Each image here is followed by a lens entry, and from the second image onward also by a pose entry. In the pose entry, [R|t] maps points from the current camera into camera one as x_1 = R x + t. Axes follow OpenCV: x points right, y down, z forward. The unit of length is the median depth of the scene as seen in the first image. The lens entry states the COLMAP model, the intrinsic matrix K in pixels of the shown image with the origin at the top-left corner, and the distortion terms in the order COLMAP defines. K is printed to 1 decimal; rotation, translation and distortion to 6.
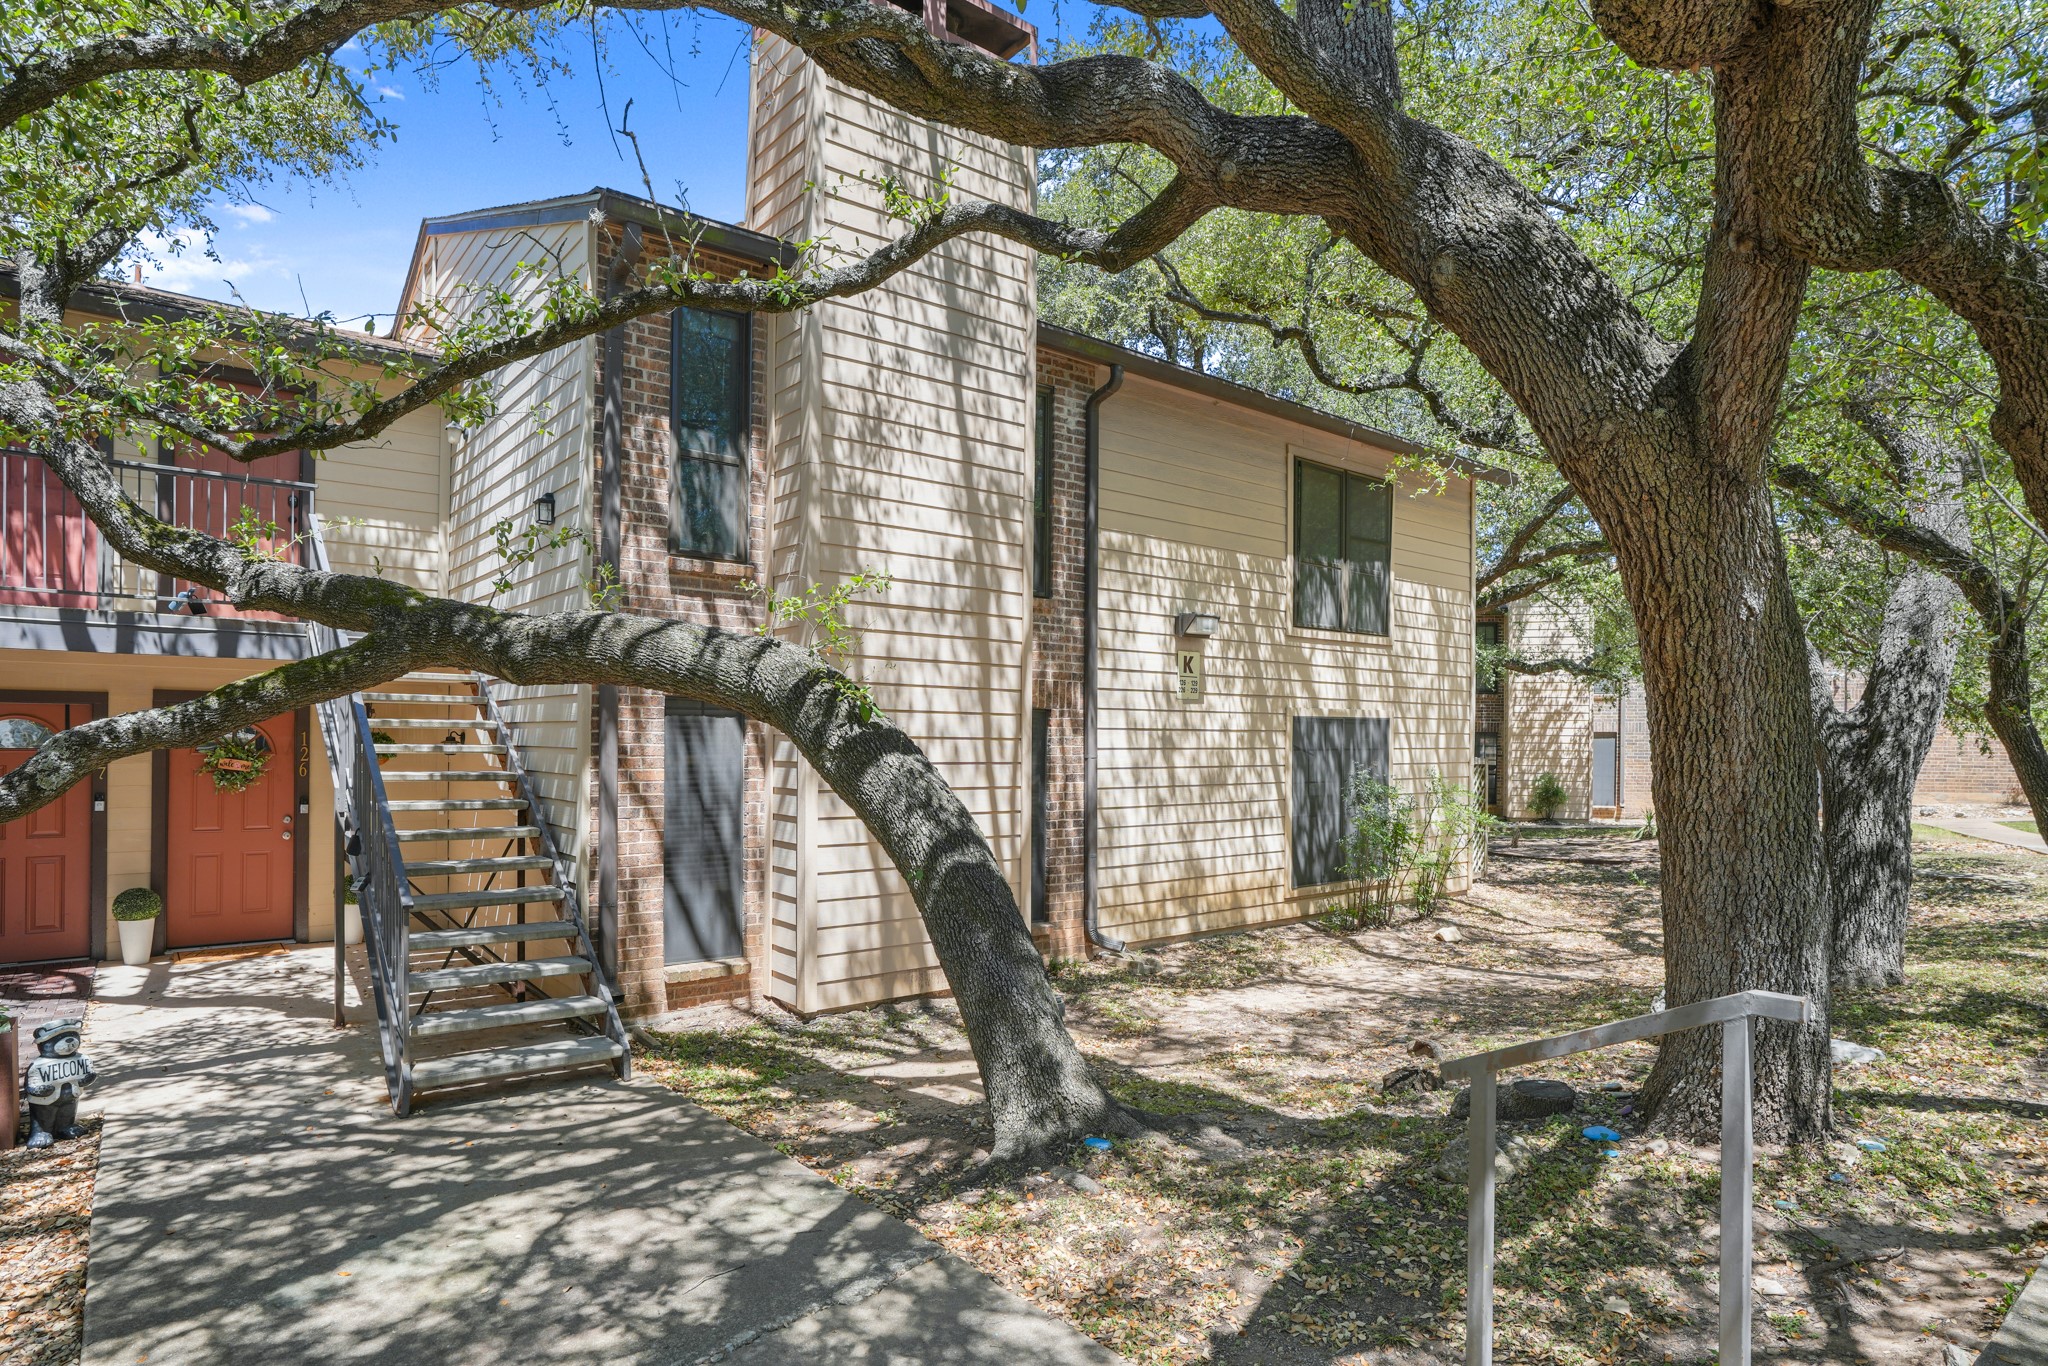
lens RADIAL K [[1120.8, 0, 1051.5], [0, 1120.8, 732.3], [0, 0, 1]] dist [-0.023936, 0.006417]
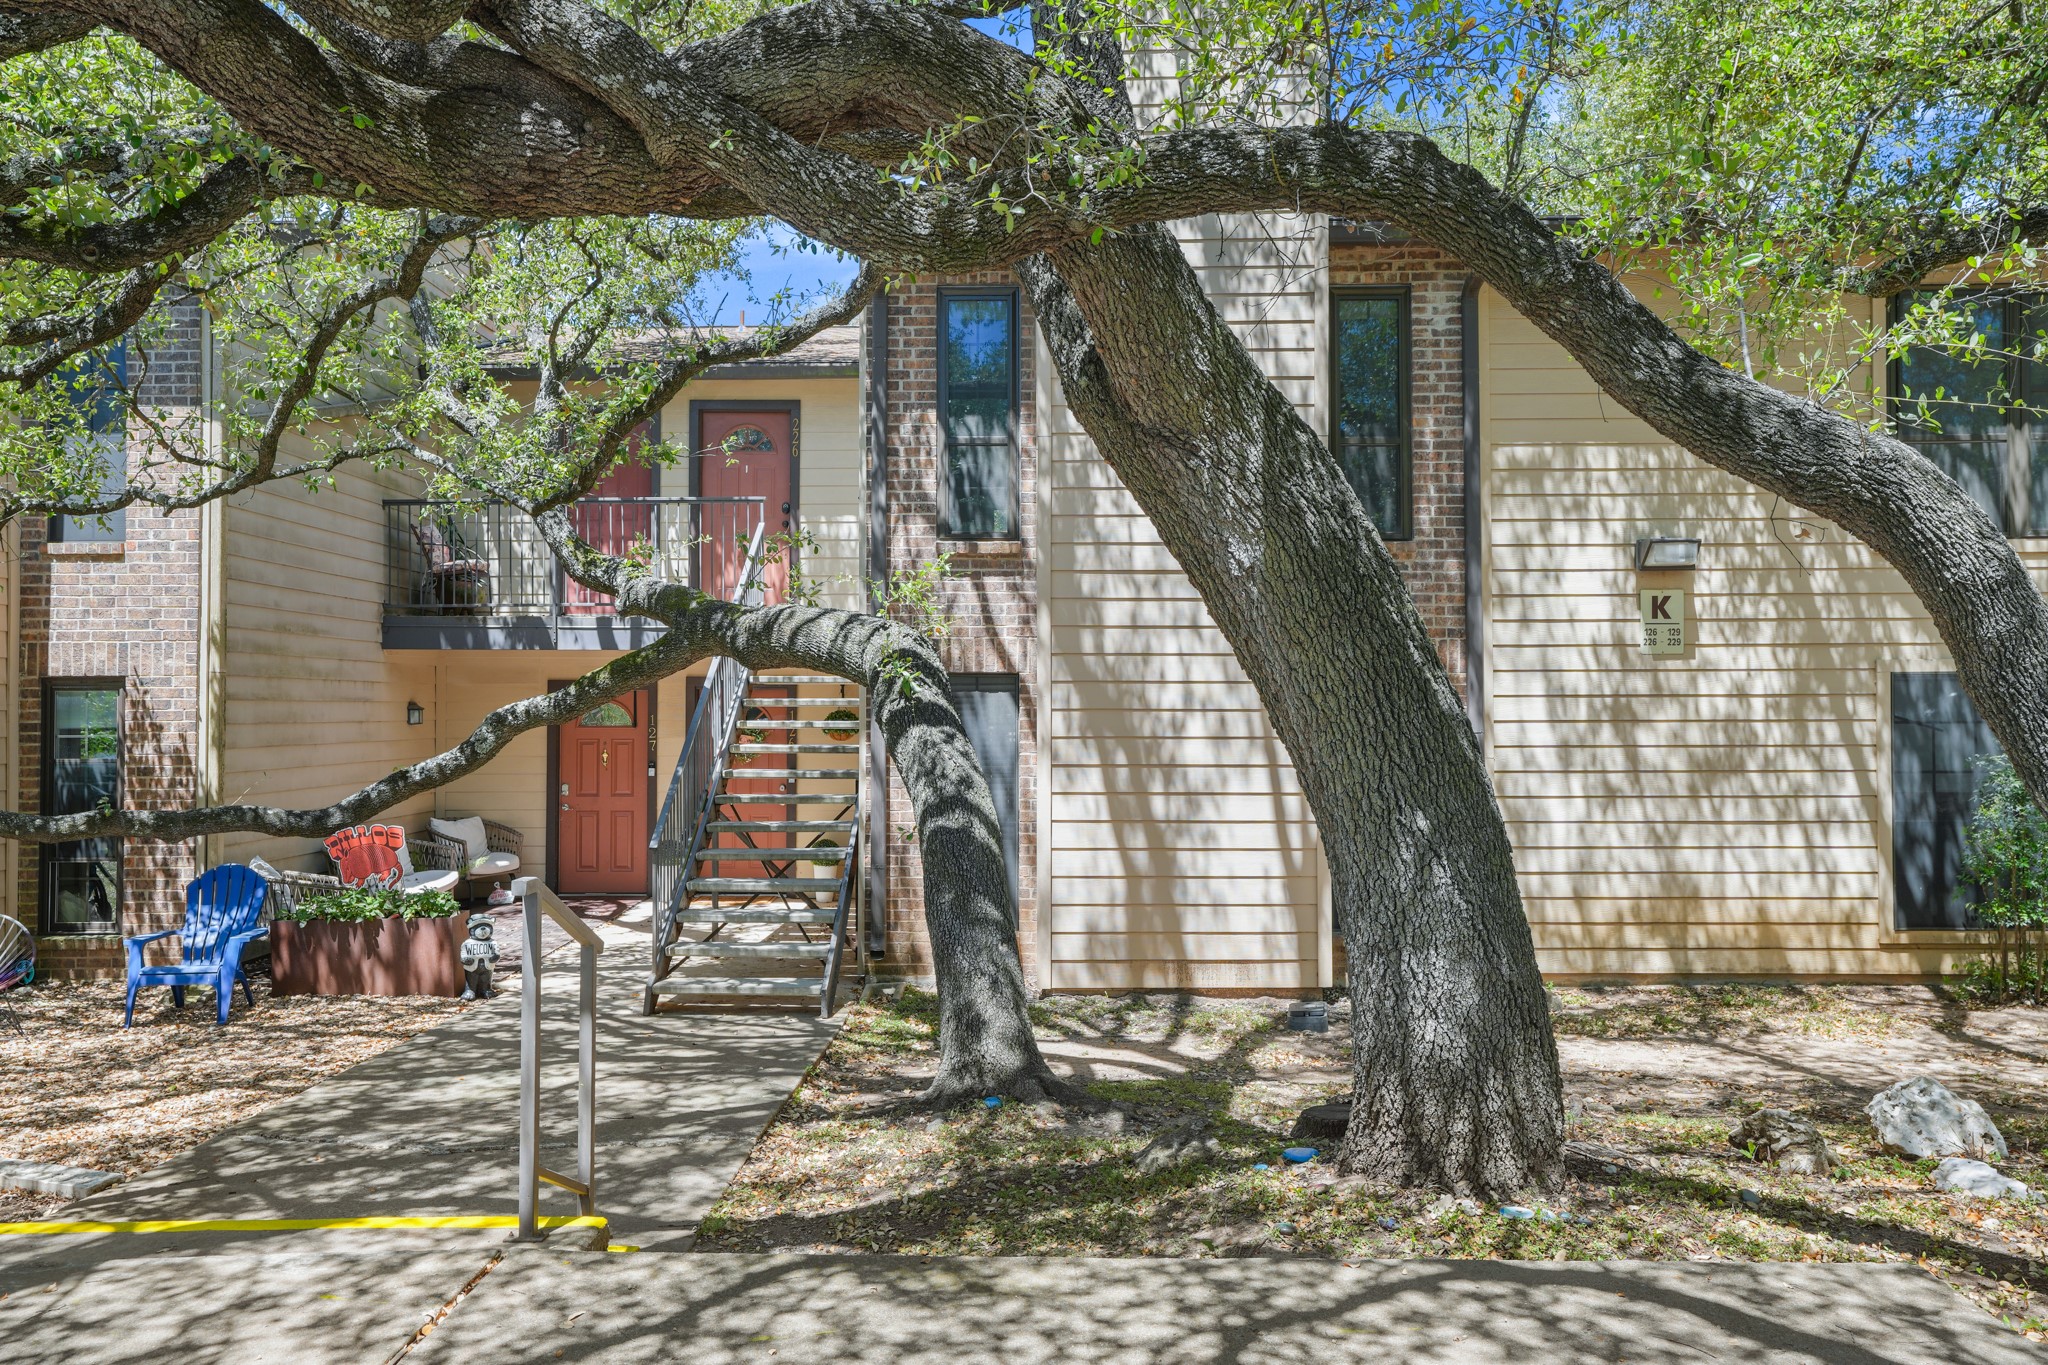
lens RADIAL K [[1475.1, 0, 1023.0], [0, 1475.1, 674.7], [0, 0, 1]] dist [0.003171, 0.011128]
pose [[0.775079, -0.024731, -0.631380, 0.517107], [0.011904, 0.999628, -0.024542, 0.003628], [0.631752, 0.011506, 0.775085, -0.025409]]
